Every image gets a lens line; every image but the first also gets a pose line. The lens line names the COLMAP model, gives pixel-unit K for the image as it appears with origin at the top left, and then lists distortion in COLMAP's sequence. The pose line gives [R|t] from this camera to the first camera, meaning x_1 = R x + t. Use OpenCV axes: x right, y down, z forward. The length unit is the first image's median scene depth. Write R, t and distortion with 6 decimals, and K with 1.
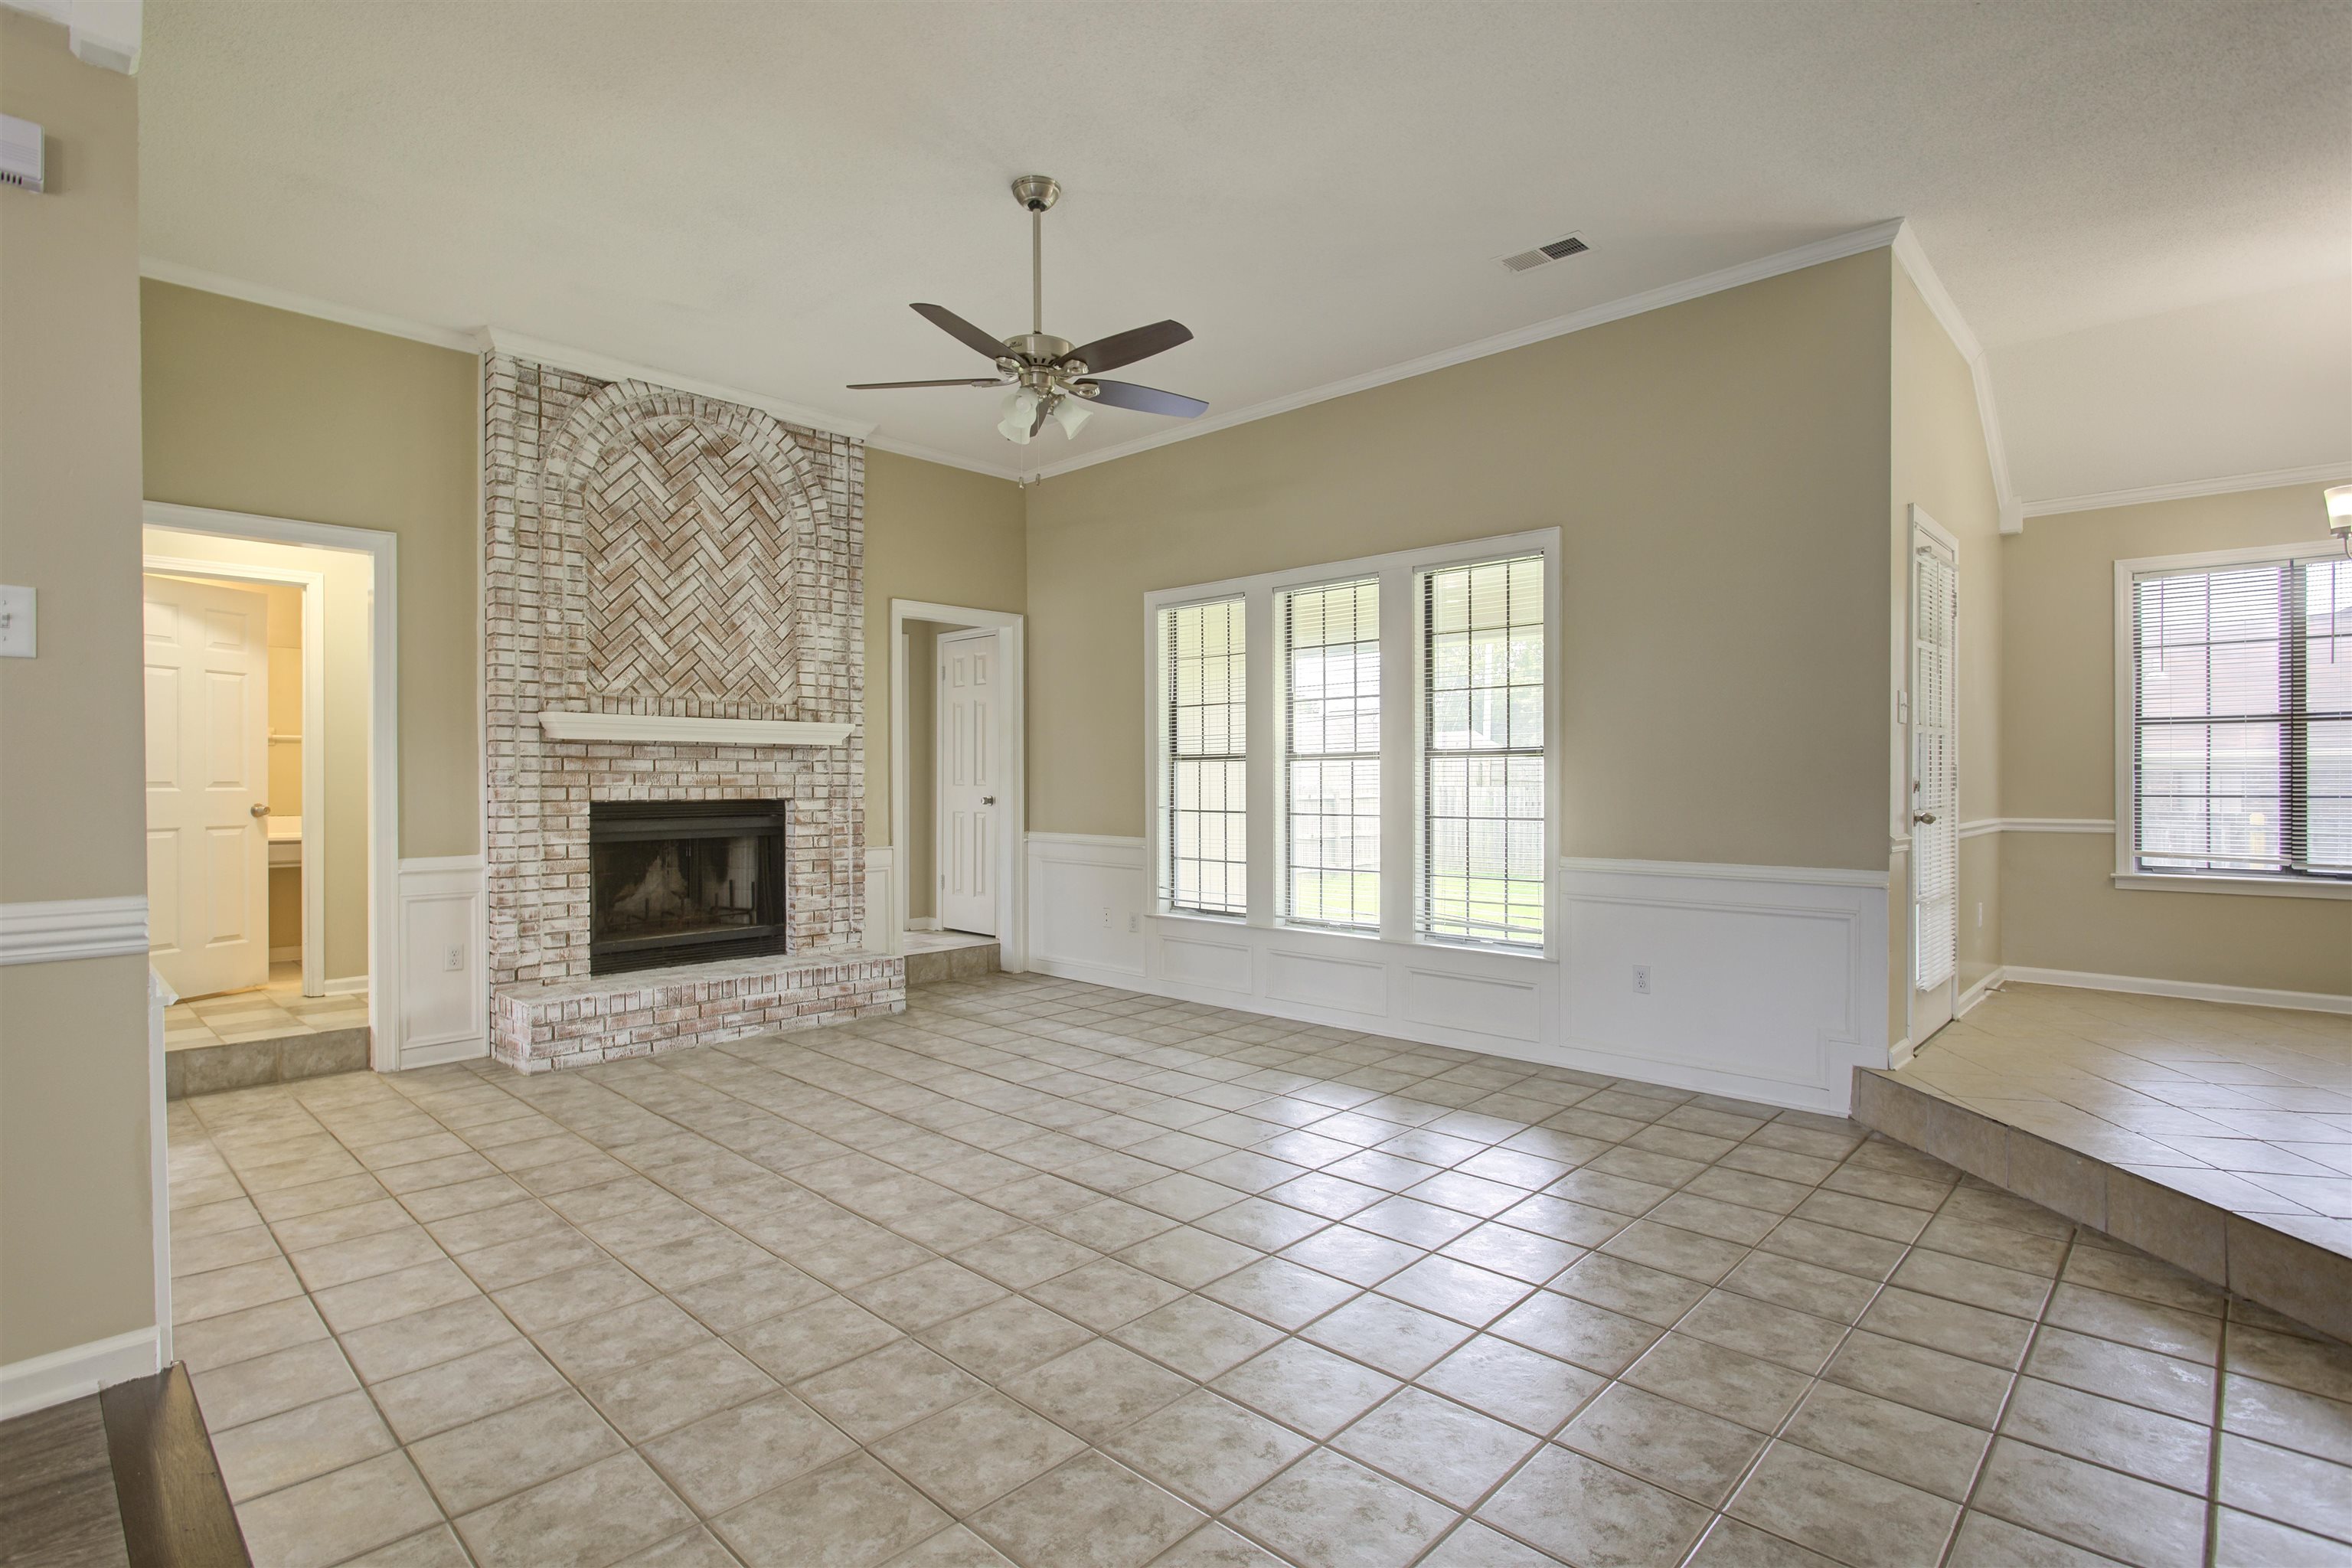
lens RADIAL K [[1140.8, 0, 1143.3], [0, 1140.8, 787.1], [0, 0, 1]] dist [-0.012531, 0.003298]
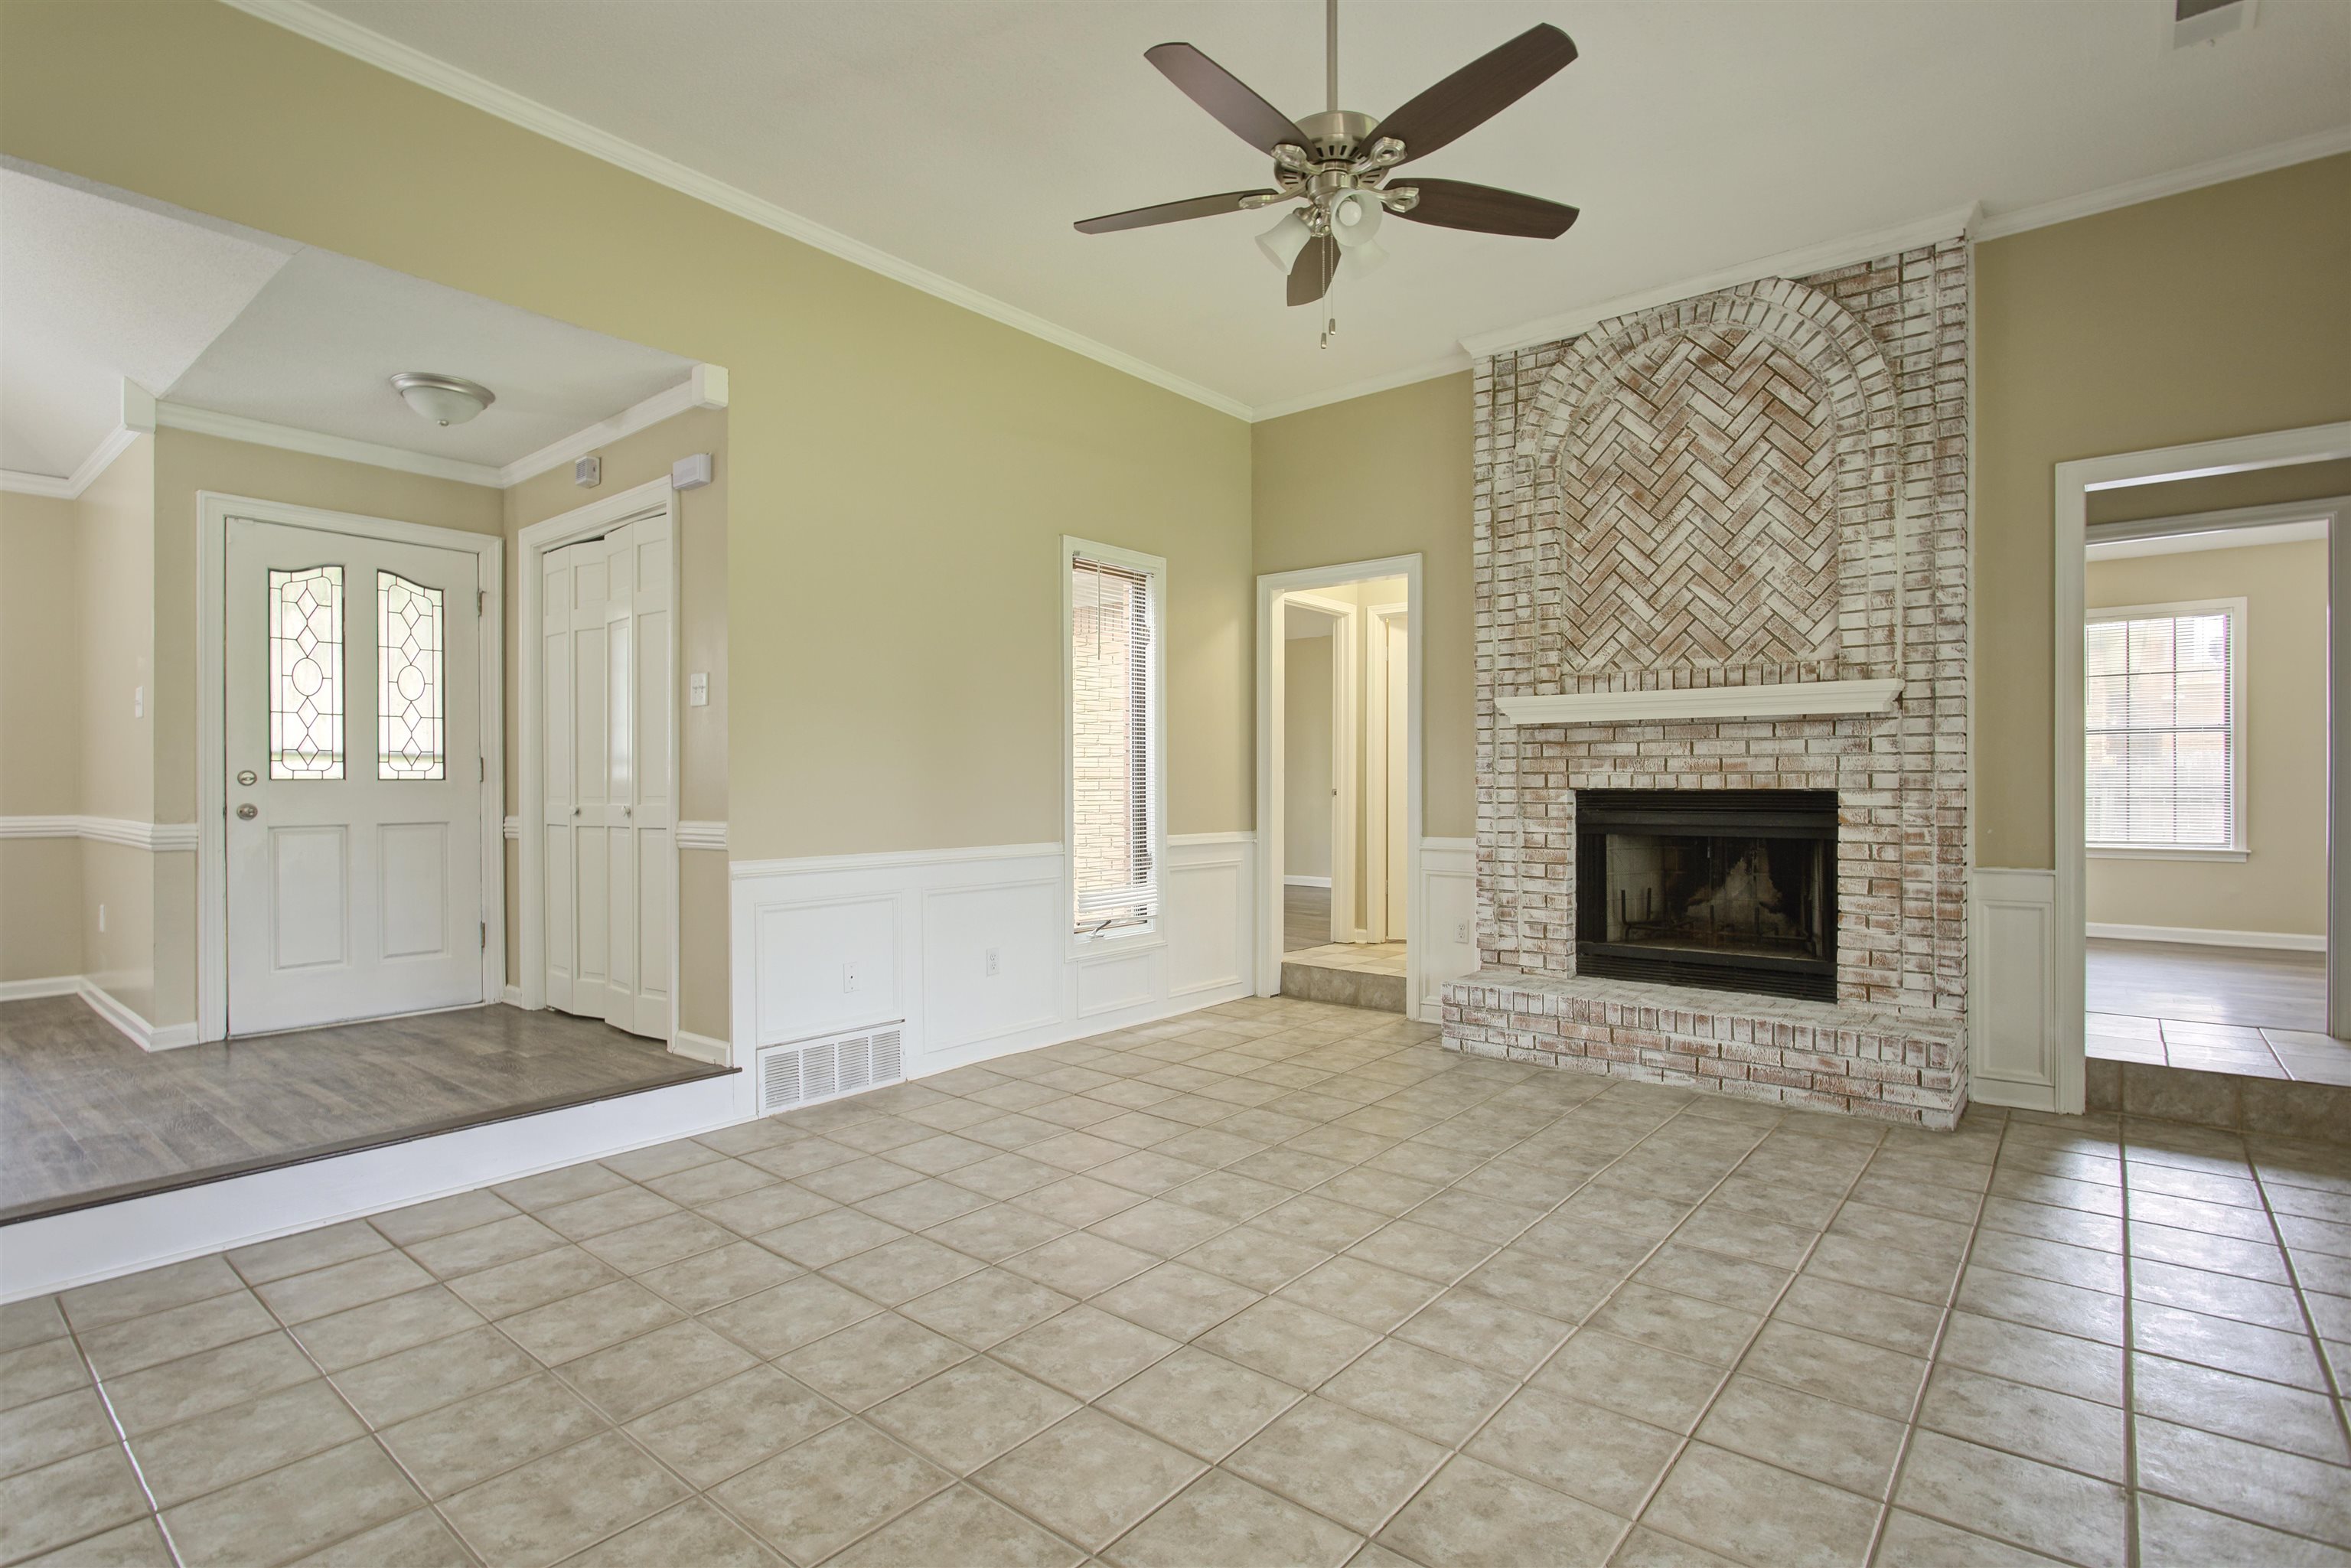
lens RADIAL K [[1140.3, 0, 1178.5], [0, 1140.3, 788.6], [0, 0, 1]] dist [-0.012531, 0.003298]
pose [[0.086398, 0.004349, -0.996251, 0.428939], [-0.005765, 0.999976, 0.003865, 0.010607], [0.996244, 0.005409, 0.086421, 0.602344]]
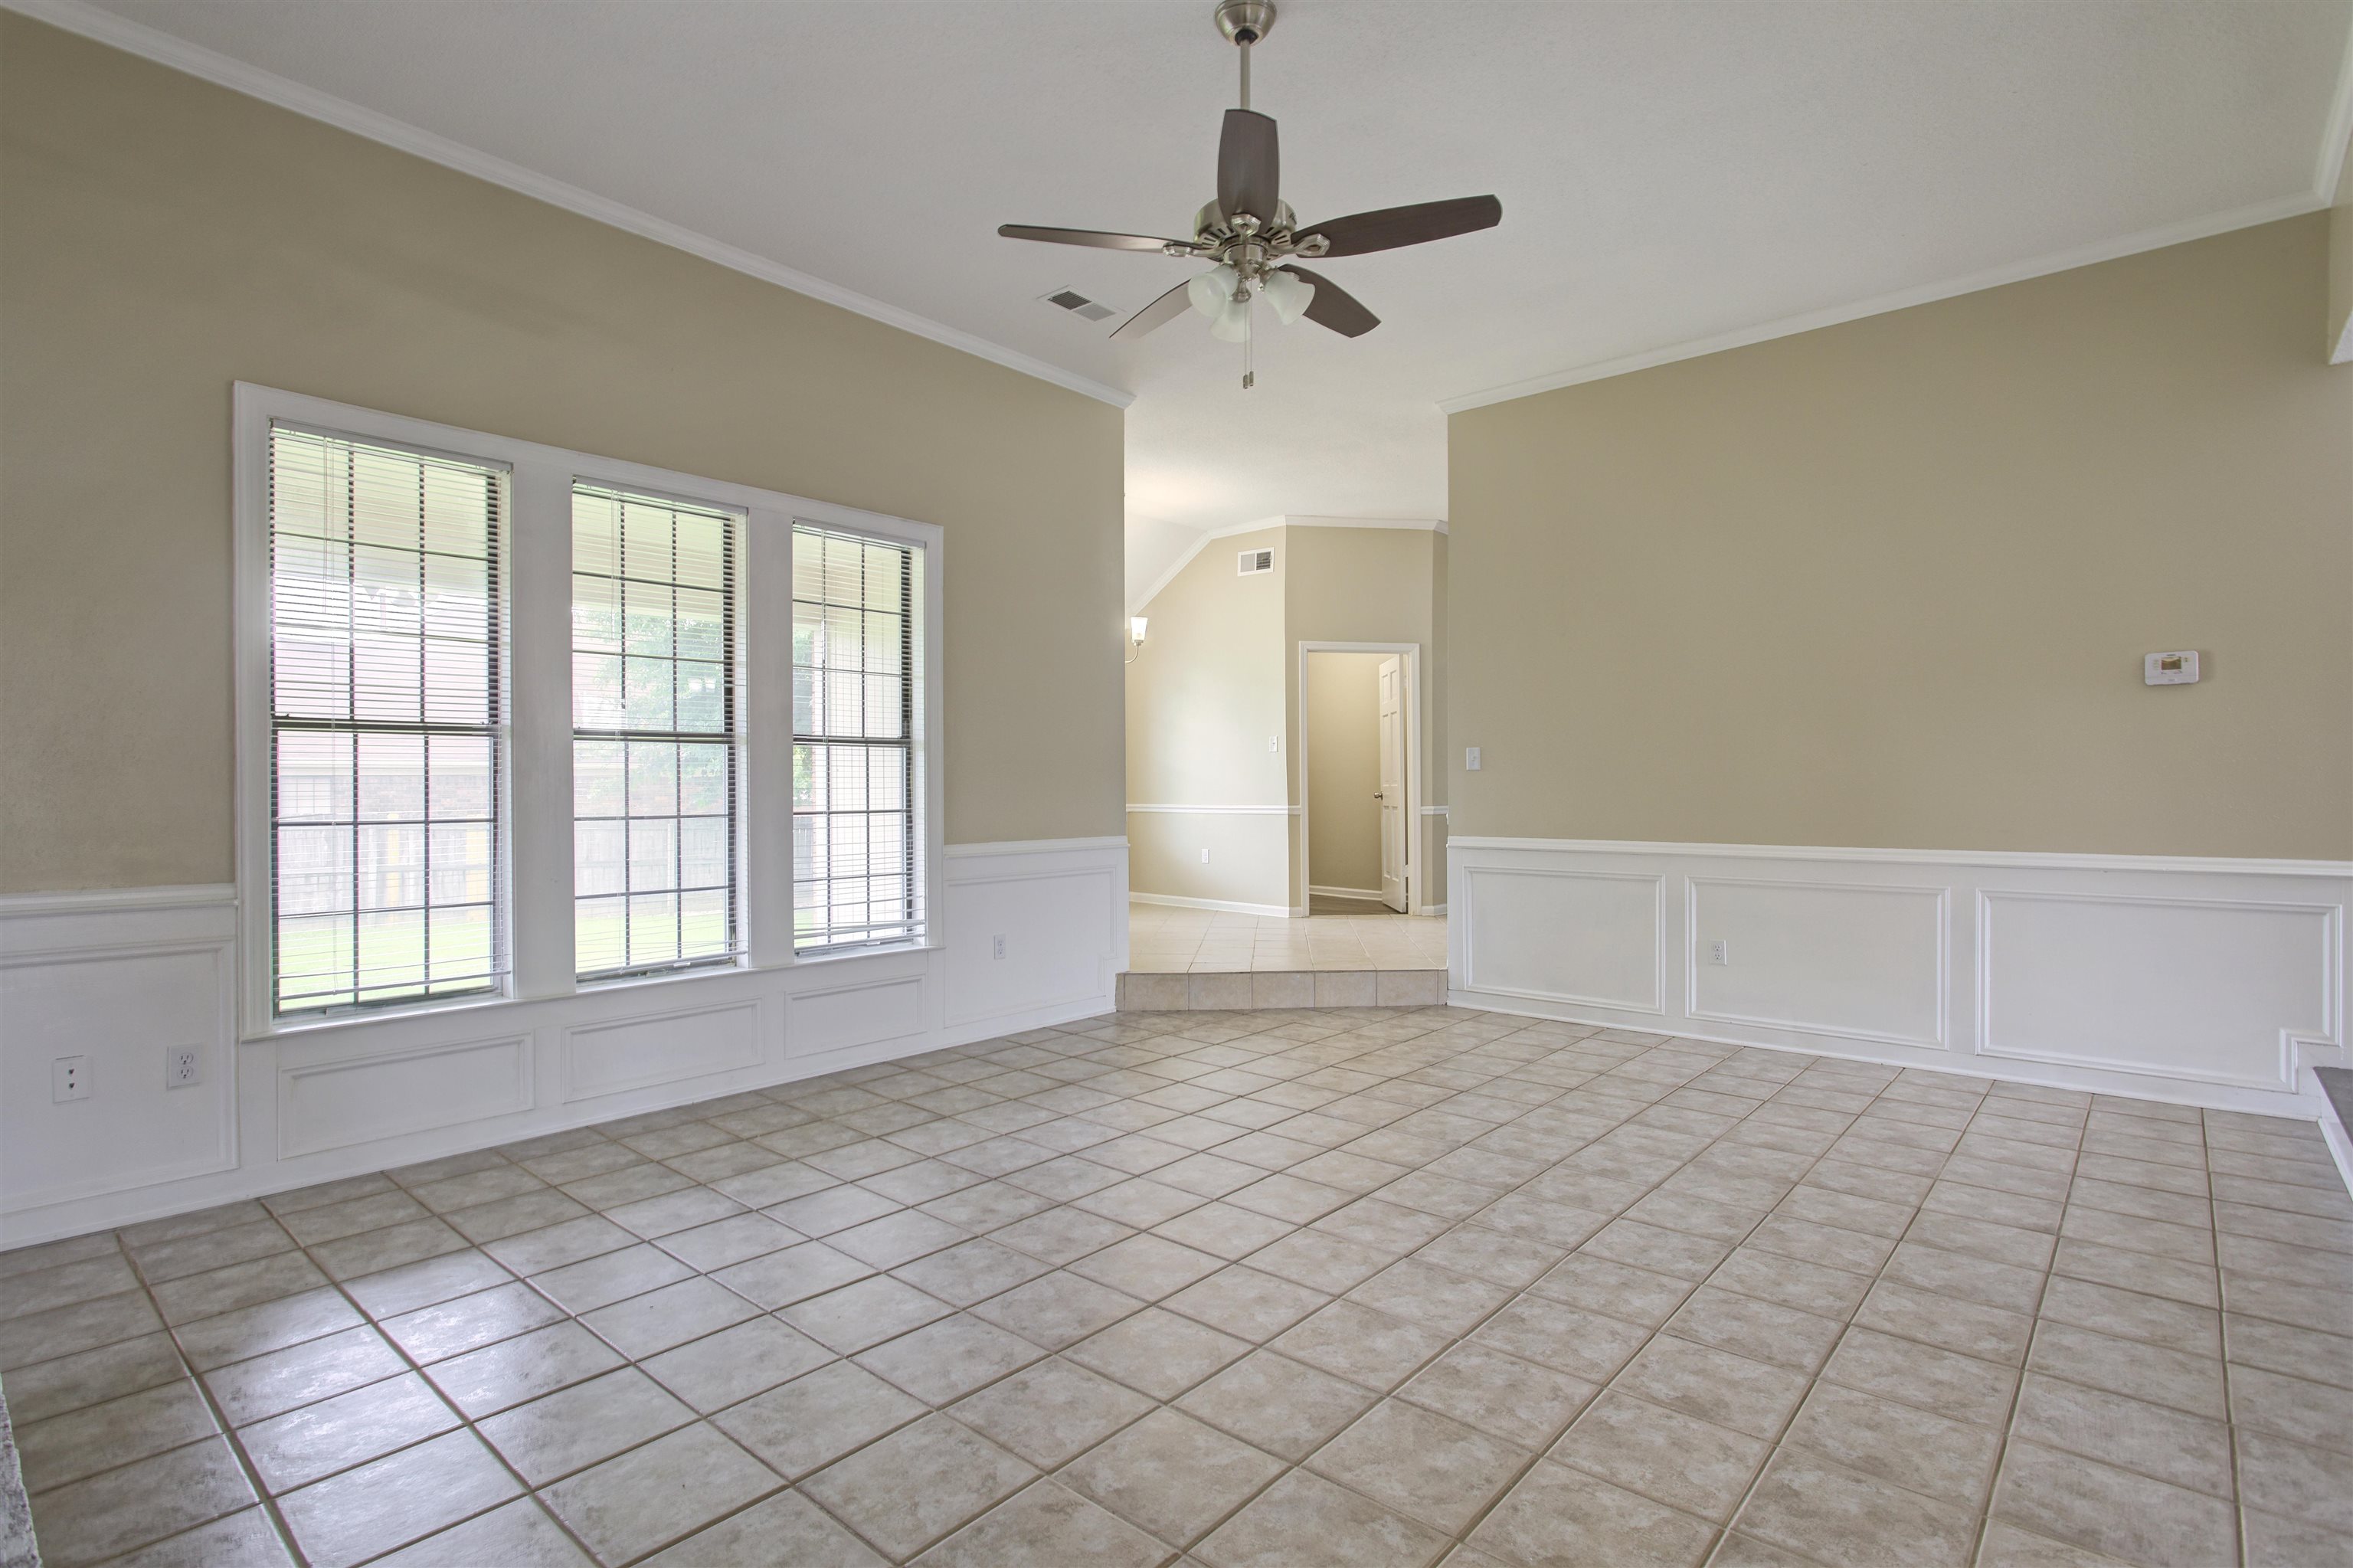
lens RADIAL K [[1141.3, 0, 1171.9], [0, 1141.3, 788.5], [0, 0, 1]] dist [-0.012531, 0.003298]
pose [[-0.053868, -0.000351, 0.998548, -0.629377], [0.010231, 0.999947, 0.000904, 0.009699], [-0.998496, 0.010265, -0.053861, 0.780982]]
